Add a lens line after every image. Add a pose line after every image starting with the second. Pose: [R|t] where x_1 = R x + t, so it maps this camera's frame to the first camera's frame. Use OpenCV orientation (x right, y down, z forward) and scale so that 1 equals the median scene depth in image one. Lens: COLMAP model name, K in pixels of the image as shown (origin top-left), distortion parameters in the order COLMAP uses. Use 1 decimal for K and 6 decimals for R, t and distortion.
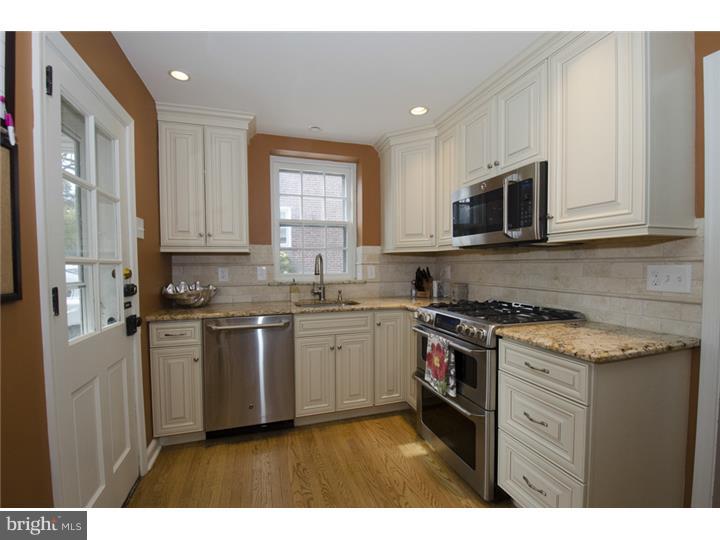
lens RADIAL K [[317.7, 0, 366.7], [0, 317.7, 272.1], [0, 0, 1]] dist [-0.032101, -0.000083]
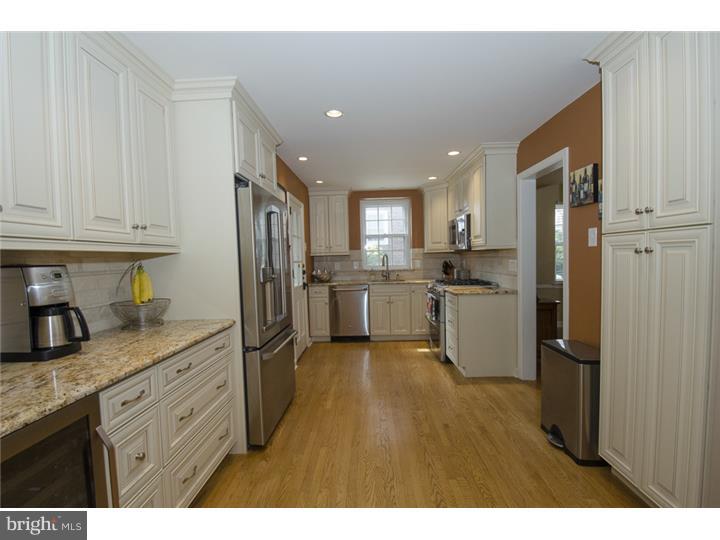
lens RADIAL K [[317.7, 0, 357.5], [0, 317.7, 270.0], [0, 0, 1]] dist [-0.032101, -0.000083]
pose [[0.939976, -0.003448, -0.341222, 0.376769], [0.010314, 0.999779, 0.018309, -0.002086], [0.341083, -0.020730, 0.939804, -0.903200]]
